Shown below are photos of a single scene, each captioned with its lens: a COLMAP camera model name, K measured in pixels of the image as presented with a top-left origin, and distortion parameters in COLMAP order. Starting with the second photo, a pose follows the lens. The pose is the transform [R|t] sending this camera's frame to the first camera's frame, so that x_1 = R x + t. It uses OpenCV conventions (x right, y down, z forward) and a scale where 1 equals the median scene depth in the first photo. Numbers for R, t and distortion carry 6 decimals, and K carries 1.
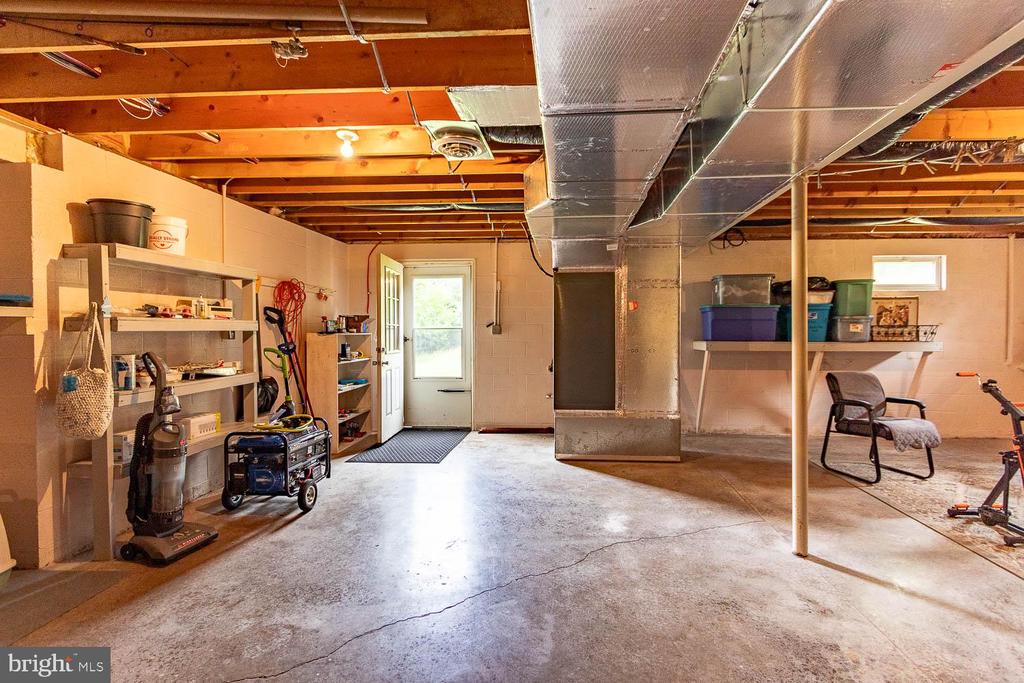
lens RADIAL K [[492.7, 0, 504.6], [0, 492.7, 342.8], [0, 0, 1]] dist [-0.001517, 0.000457]
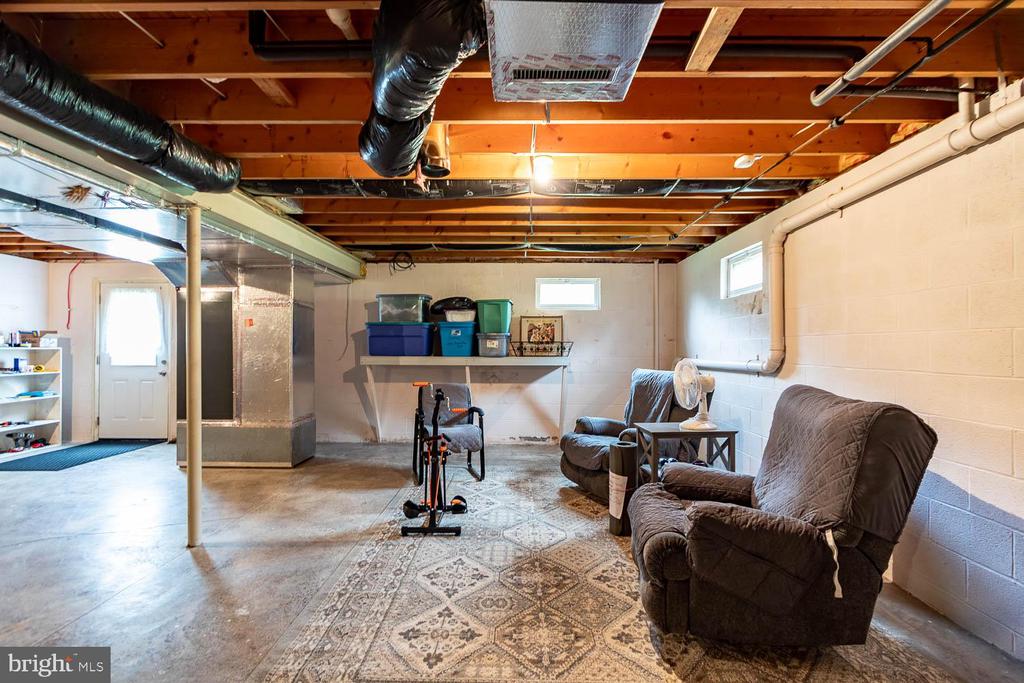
lens RADIAL K [[492.7, 0, 518.0], [0, 492.7, 343.6], [0, 0, 1]] dist [-0.001517, 0.000457]
pose [[0.998939, 0.002781, 0.045965, 0.697777], [-0.001202, 0.999409, -0.034347, 0.006334], [-0.046033, 0.034256, 0.998352, -0.089264]]
